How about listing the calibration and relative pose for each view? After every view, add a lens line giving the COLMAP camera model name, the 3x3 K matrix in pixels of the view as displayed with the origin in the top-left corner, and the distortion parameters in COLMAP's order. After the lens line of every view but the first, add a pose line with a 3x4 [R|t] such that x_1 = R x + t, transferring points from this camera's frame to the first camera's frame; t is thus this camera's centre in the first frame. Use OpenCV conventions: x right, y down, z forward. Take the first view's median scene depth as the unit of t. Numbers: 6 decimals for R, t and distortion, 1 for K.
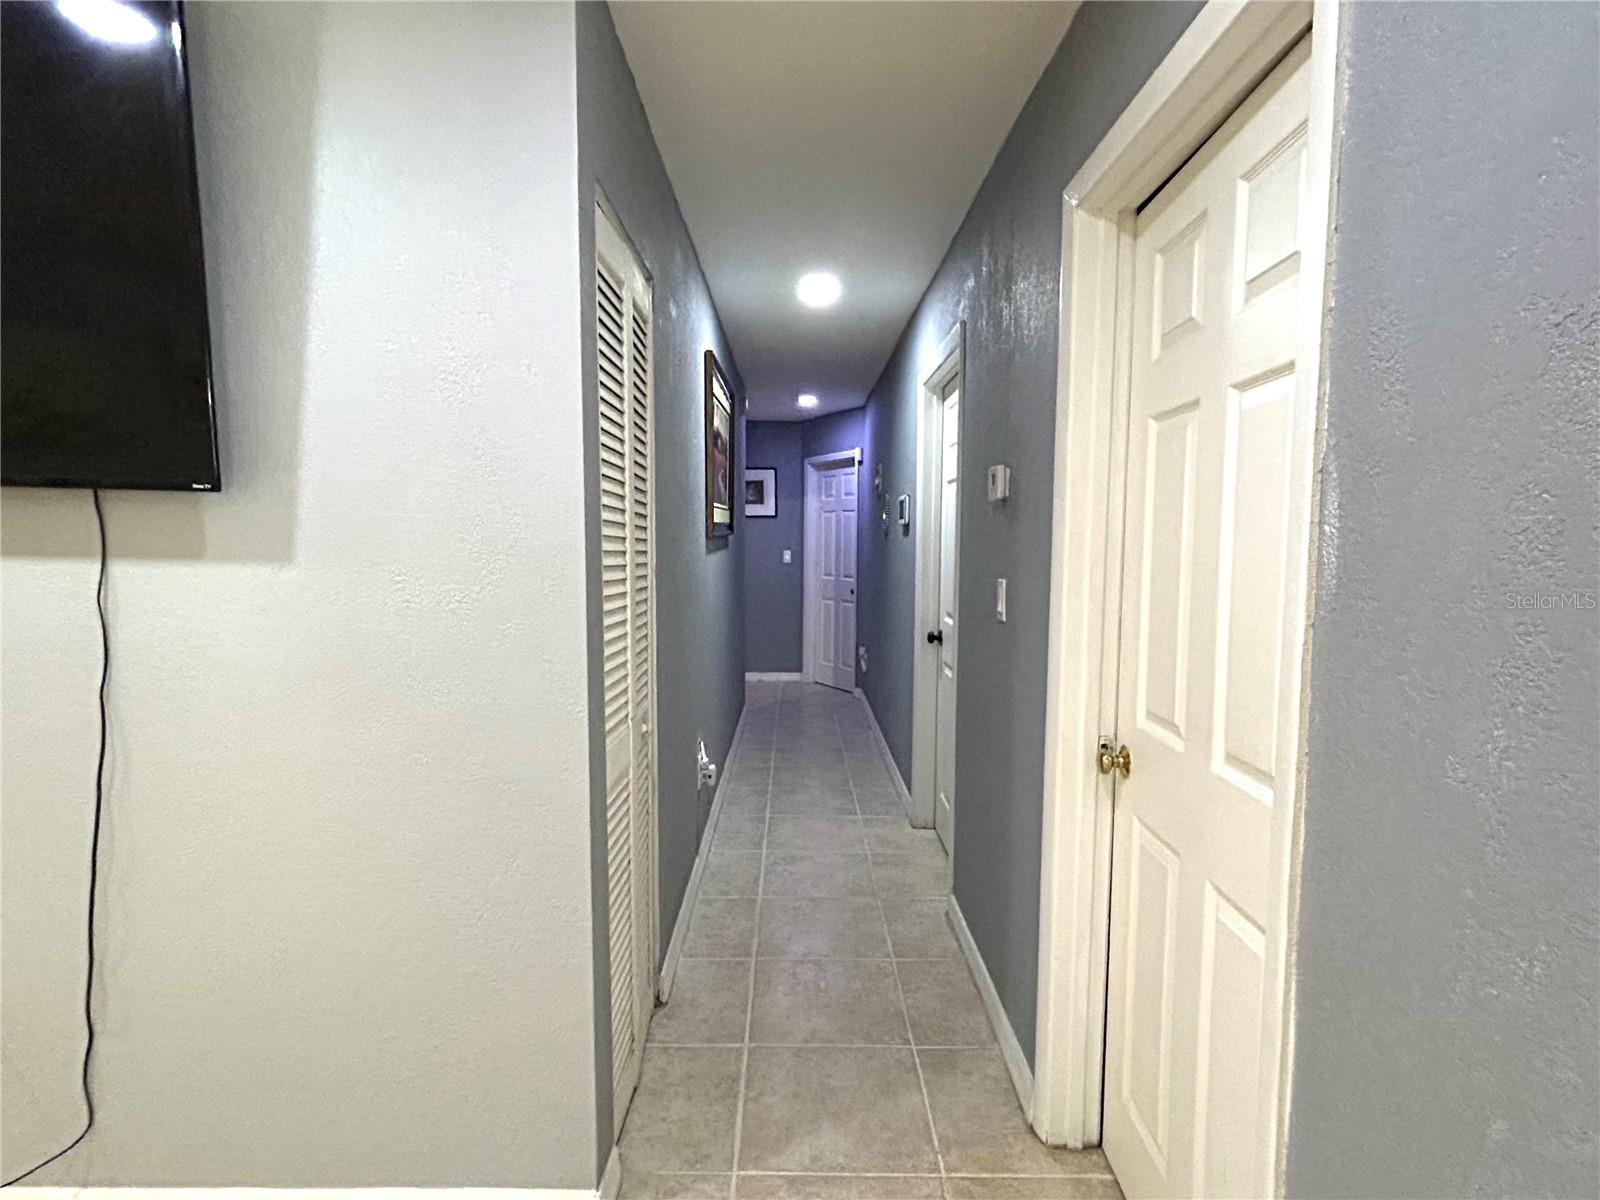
lens RADIAL K [[822.6, 0, 795.5], [0, 822.6, 602.8], [0, 0, 1]] dist [0.020062, 0.000595]
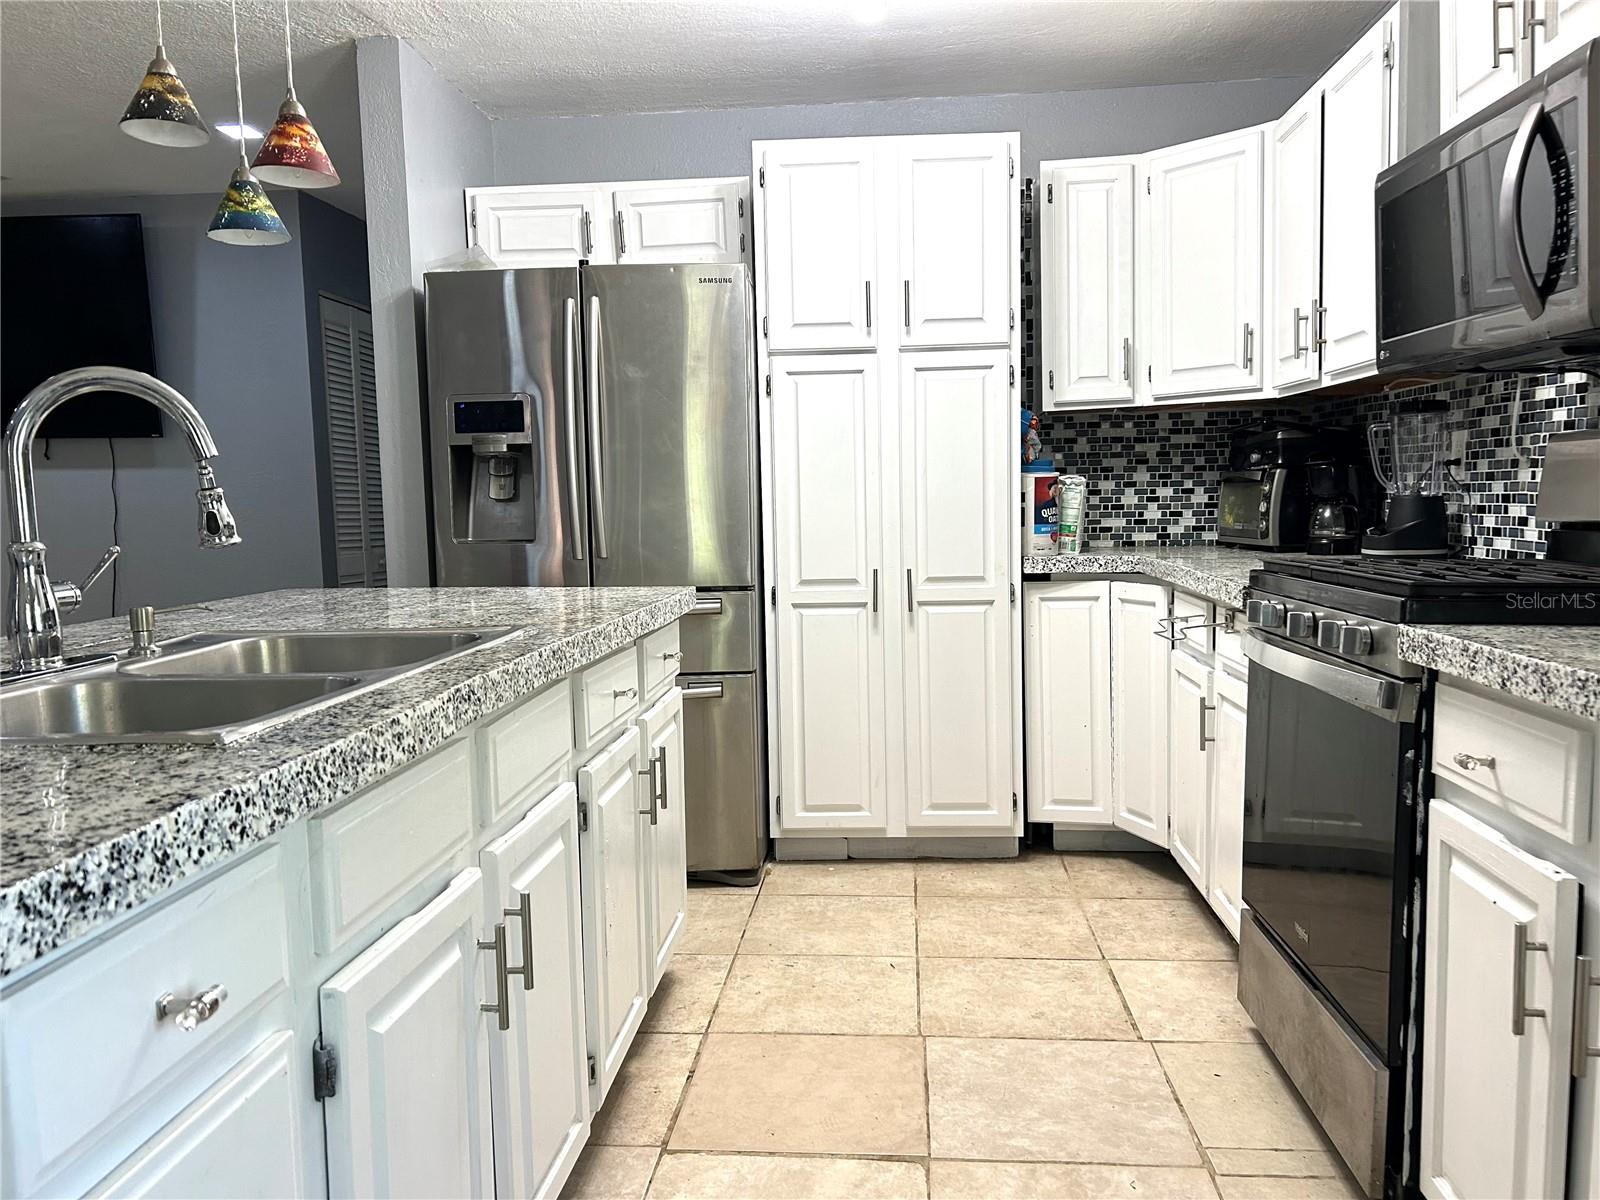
lens RADIAL K [[1218.2, 0, 801.1], [0, 1218.2, 598.7], [0, 0, 1]] dist [-0.002059, -0.000514]
pose [[0.997647, -0.024519, -0.064023, 1.201329], [0.025230, 0.999628, 0.010326, 0.306480], [0.063746, -0.011917, 0.997895, -2.130114]]
